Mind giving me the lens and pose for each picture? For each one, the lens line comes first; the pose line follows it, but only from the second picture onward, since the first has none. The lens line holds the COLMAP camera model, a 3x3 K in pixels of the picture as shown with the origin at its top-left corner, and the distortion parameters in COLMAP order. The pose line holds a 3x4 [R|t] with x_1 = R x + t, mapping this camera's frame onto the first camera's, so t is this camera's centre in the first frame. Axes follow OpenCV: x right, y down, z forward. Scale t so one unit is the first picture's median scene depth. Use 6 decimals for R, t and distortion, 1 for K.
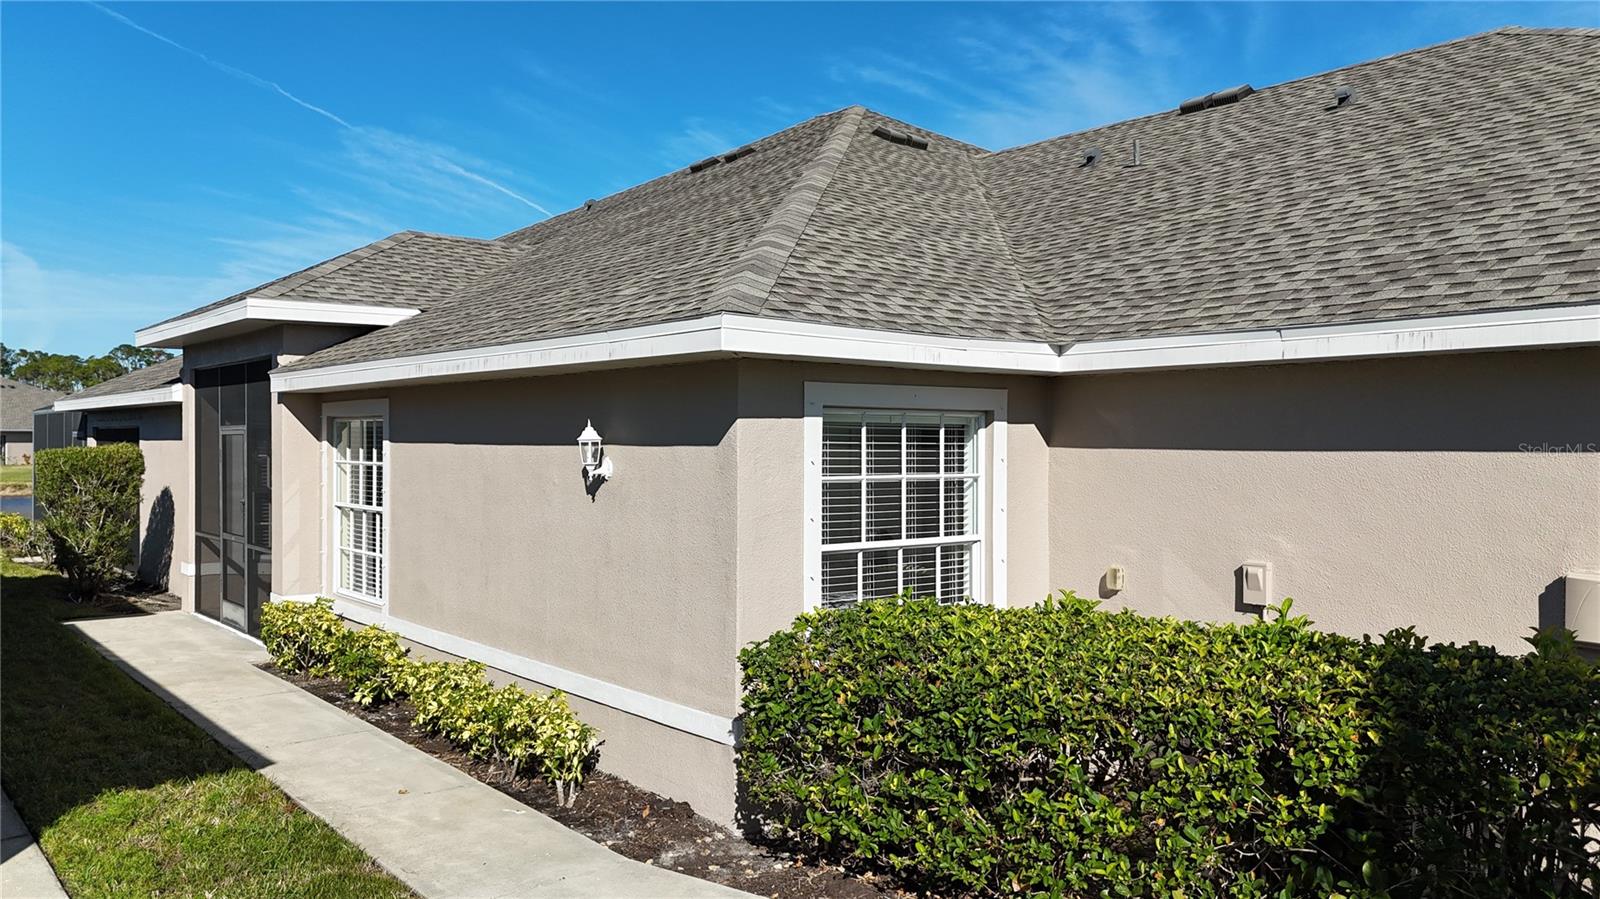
lens RADIAL K [[1149.2, 0, 824.3], [0, 1149.2, 444.5], [0, 0, 1]] dist [0.040514, 0.004555]
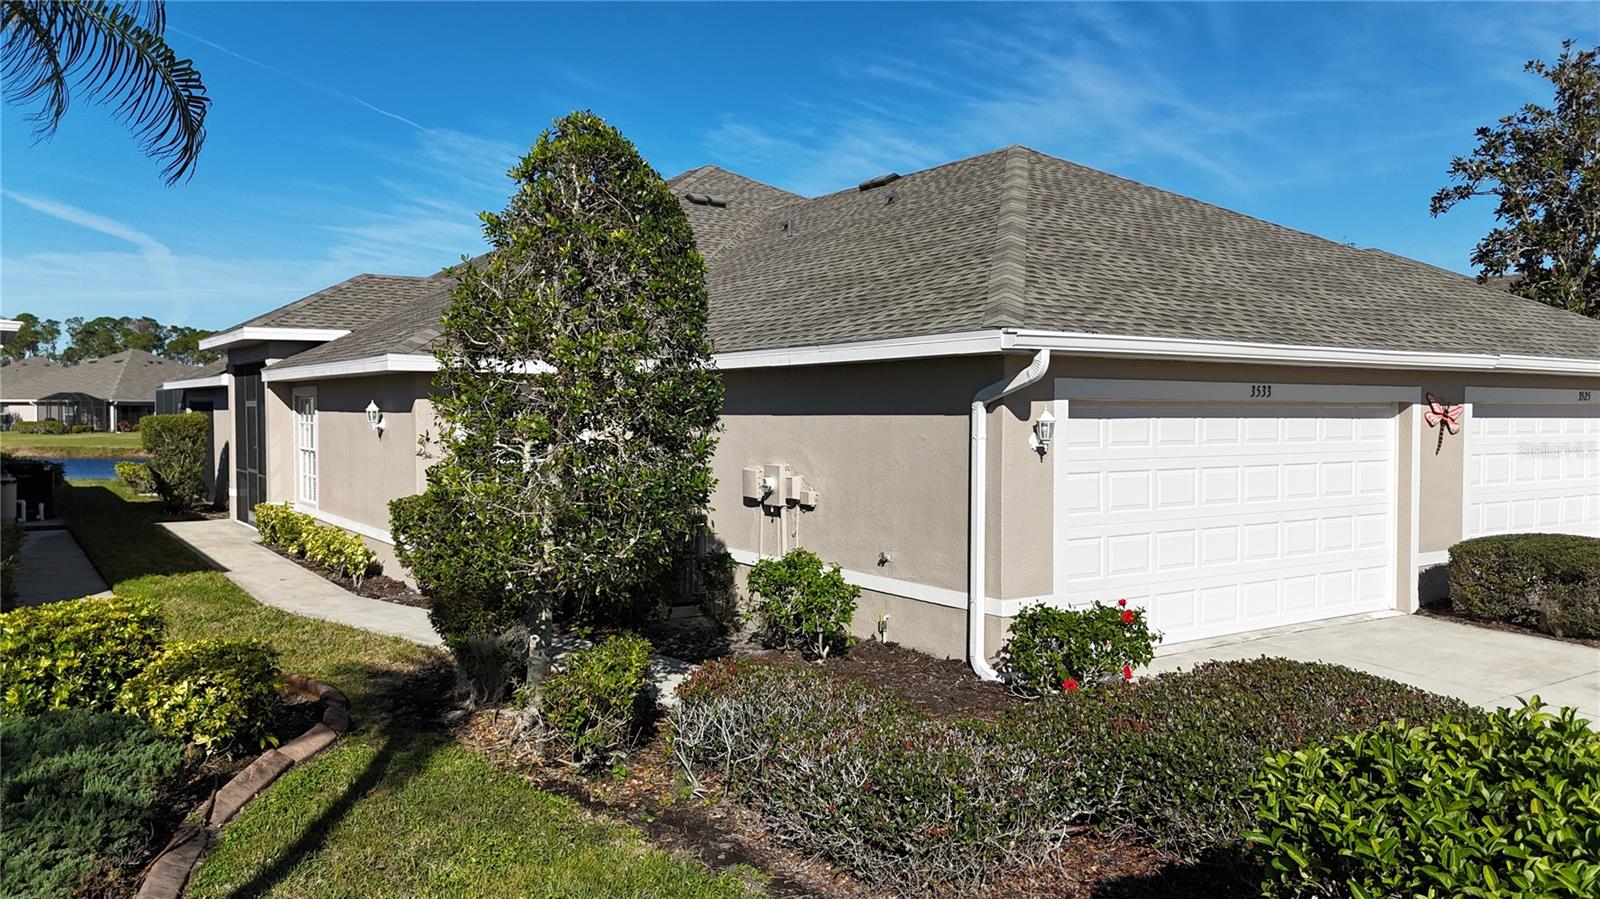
lens RADIAL K [[1179.5, 0, 800.0], [0, 1179.5, 449.5], [0, 0, 1]] dist [0.031786, -0.001245]
pose [[0.993375, 0.003577, -0.114866, 0.461831], [-0.000118, 0.999547, 0.030106, 0.001221], [0.114921, -0.029893, 0.992925, -0.578888]]
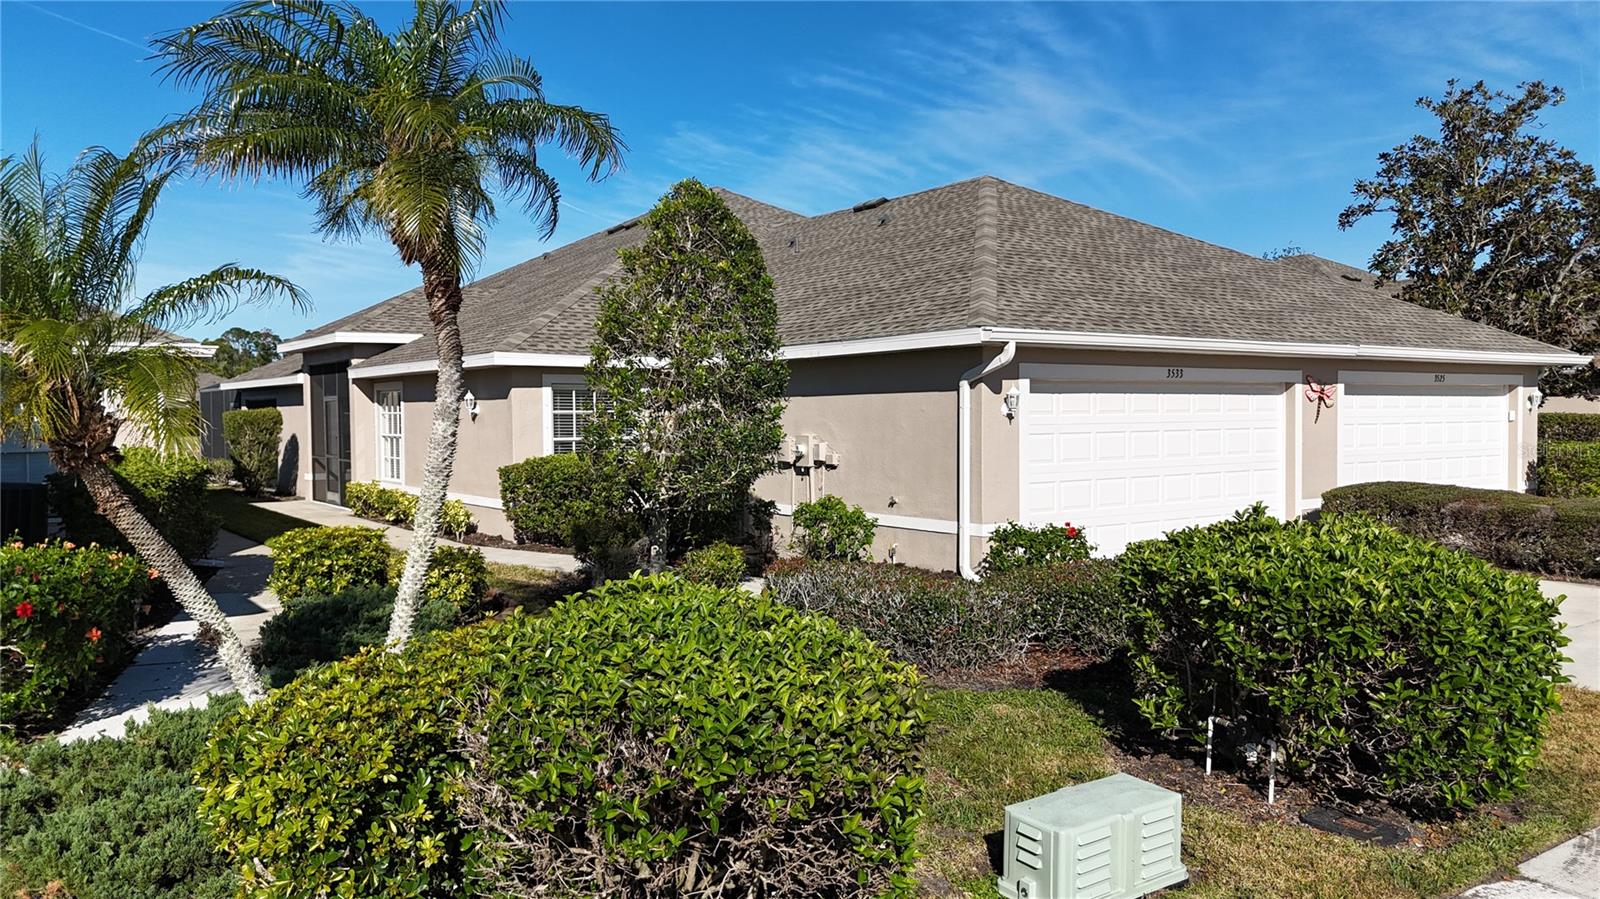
lens RADIAL K [[1179.5, 0, 800.0], [0, 1179.5, 449.5], [0, 0, 1]] dist [0.031786, -0.001245]
pose [[0.995935, -0.006975, -0.089807, 0.436028], [0.009492, 0.999573, 0.027622, 0.025254], [0.089576, -0.028362, 0.995576, -0.878262]]
